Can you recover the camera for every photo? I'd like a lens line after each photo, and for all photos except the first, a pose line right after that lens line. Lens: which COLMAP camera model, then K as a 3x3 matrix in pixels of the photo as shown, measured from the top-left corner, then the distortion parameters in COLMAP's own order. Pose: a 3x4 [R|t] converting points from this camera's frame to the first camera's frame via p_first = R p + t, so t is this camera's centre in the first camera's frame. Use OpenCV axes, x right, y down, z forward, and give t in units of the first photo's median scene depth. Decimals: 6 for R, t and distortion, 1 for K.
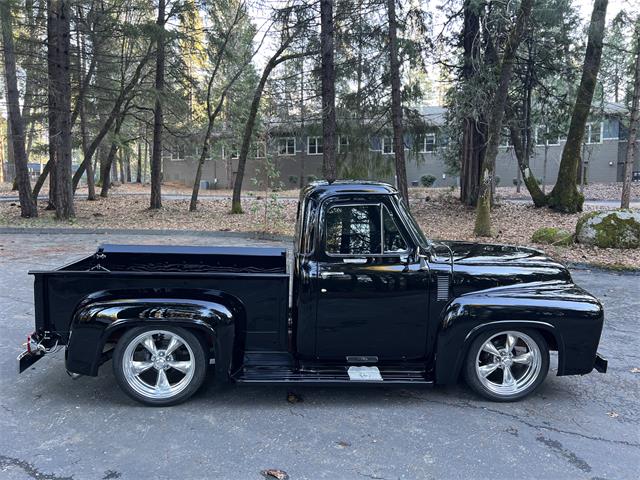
lens RADIAL K [[484.6, 0, 319.2], [0, 484.6, 234.3], [0, 0, 1]] dist [0.029251, -0.020439]
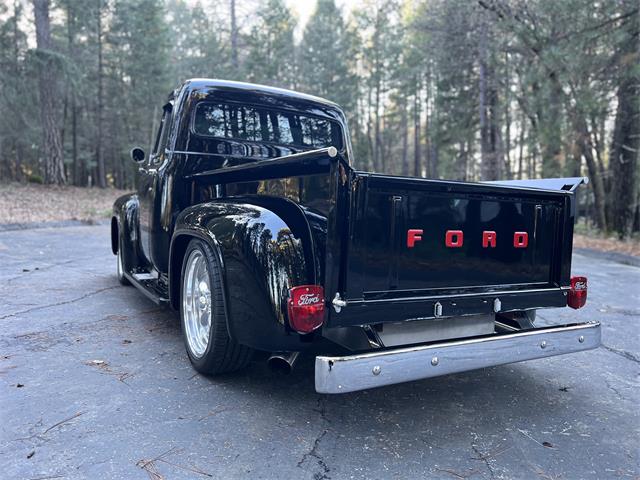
lens RADIAL K [[485.6, 0, 323.1], [0, 485.6, 238.7], [0, 0, 1]] dist [0.025652, -0.025034]
pose [[-0.427612, -0.097187, 0.898723, -0.971725], [0.055726, 0.989479, 0.133516, 0.048786], [-0.902243, 0.107175, -0.417697, 1.500284]]
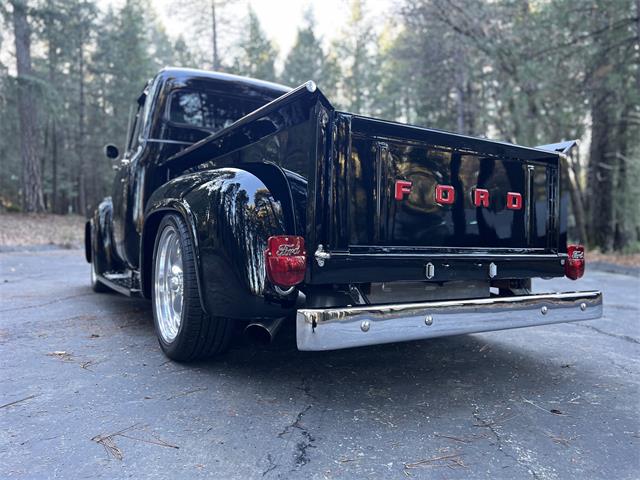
lens RADIAL K [[485.6, 0, 320.1], [0, 485.6, 237.0], [0, 0, 1]] dist [0.025652, -0.025034]
pose [[-0.452348, -0.033004, 0.891231, -0.941764], [0.072453, 0.994652, 0.073608, 0.120599], [-0.888894, 0.097869, -0.447537, 1.487899]]
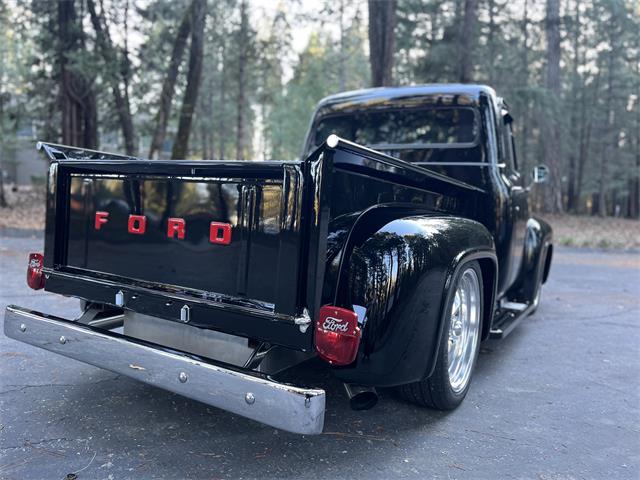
lens RADIAL K [[485.6, 0, 319.2], [0, 485.6, 241.7], [0, 0, 1]] dist [0.025652, -0.025034]
pose [[0.568265, -0.038698, 0.821935, -0.856224], [0.047528, 0.998769, 0.014164, 0.140493], [-0.821472, 0.031016, 0.569405, 0.773259]]
